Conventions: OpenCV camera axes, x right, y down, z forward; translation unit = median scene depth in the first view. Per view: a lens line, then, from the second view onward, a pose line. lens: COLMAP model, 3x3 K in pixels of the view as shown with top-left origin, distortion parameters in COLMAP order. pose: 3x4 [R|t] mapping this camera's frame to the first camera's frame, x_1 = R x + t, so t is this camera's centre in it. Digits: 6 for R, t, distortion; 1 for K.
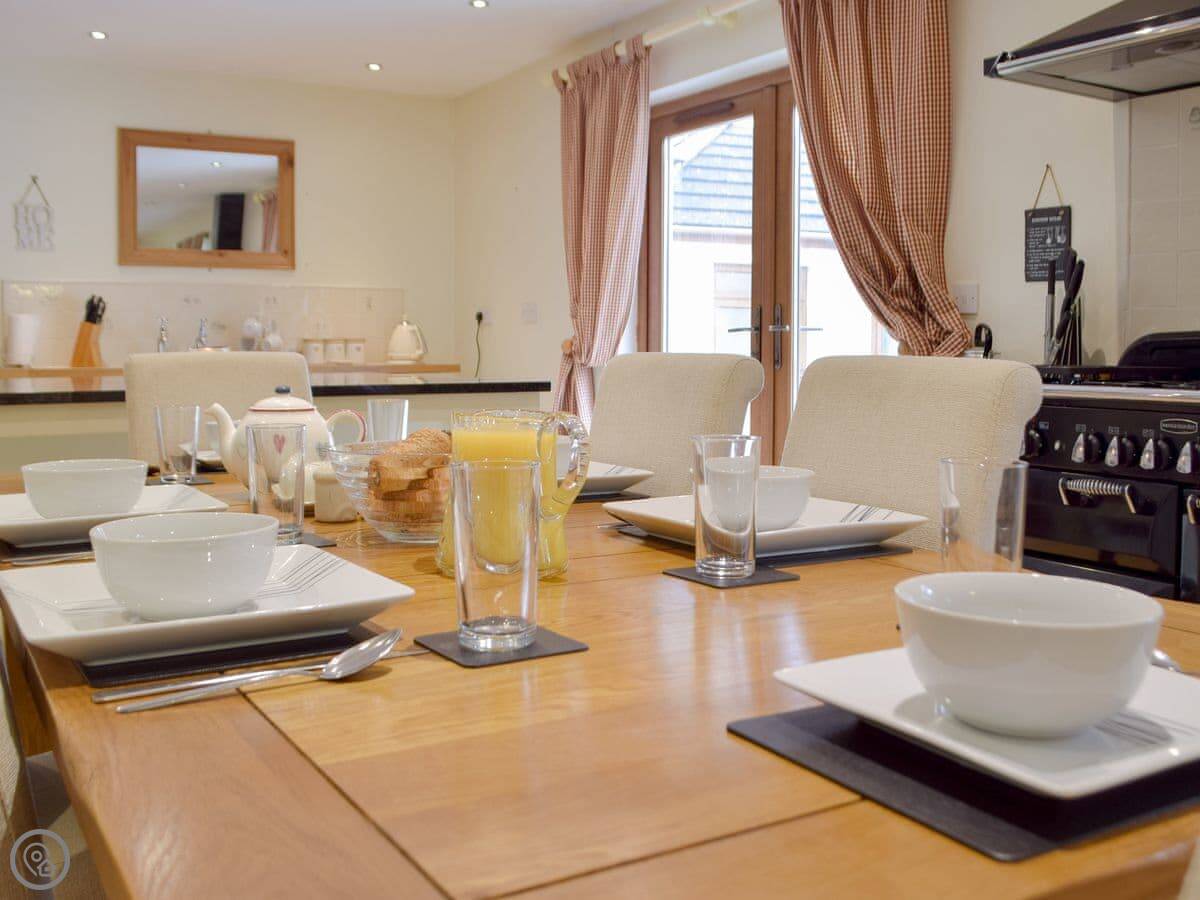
lens RADIAL K [[1091.9, 0, 597.8], [0, 1091.9, 407.6], [0, 0, 1]] dist [-0.063300, -0.004526]
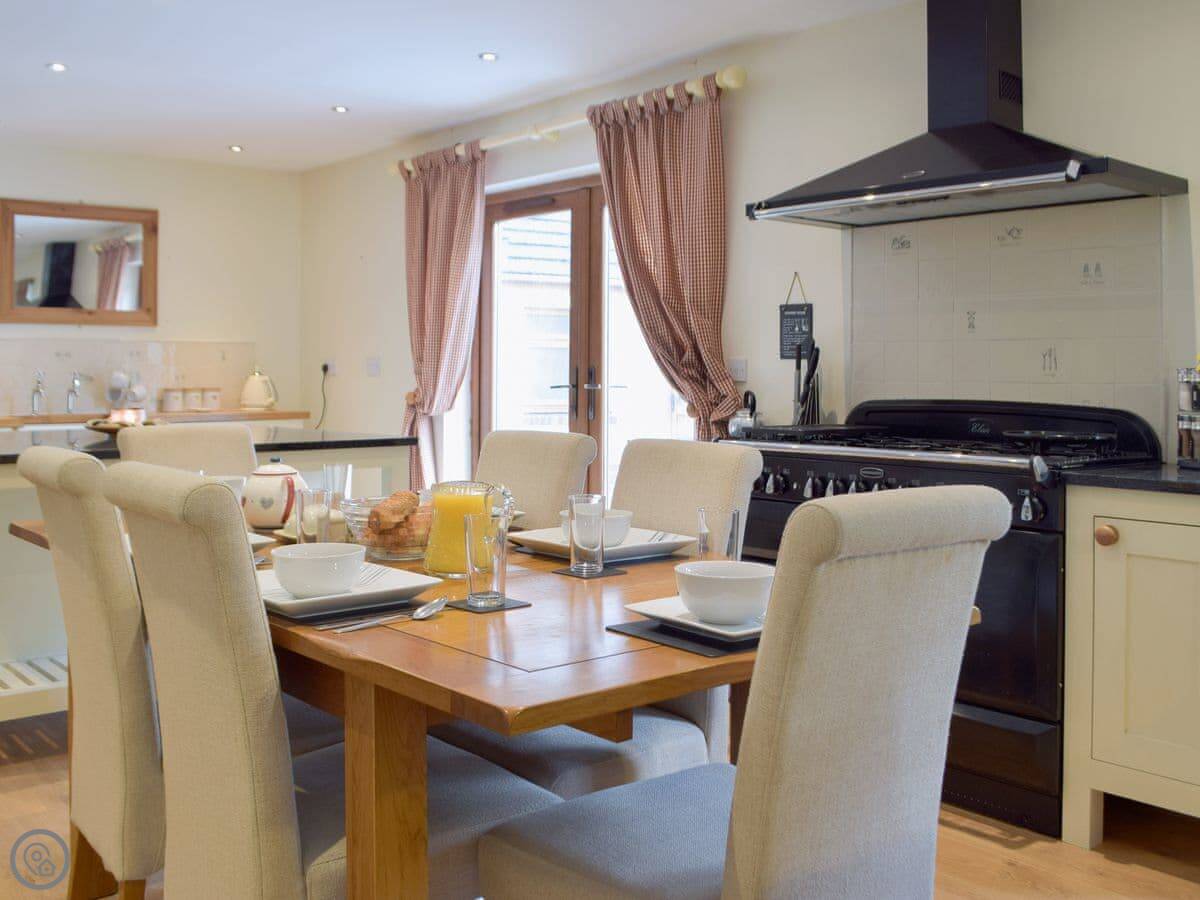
lens RADIAL K [[1067.2, 0, 602.2], [0, 1067.2, 424.6], [0, 0, 1]] dist [-0.093998, -0.002600]
pose [[0.982939, -0.004444, 0.183881, -0.055925], [0.006607, 0.999916, -0.011155, -0.021848], [-0.183816, 0.012180, 0.982885, -0.228636]]
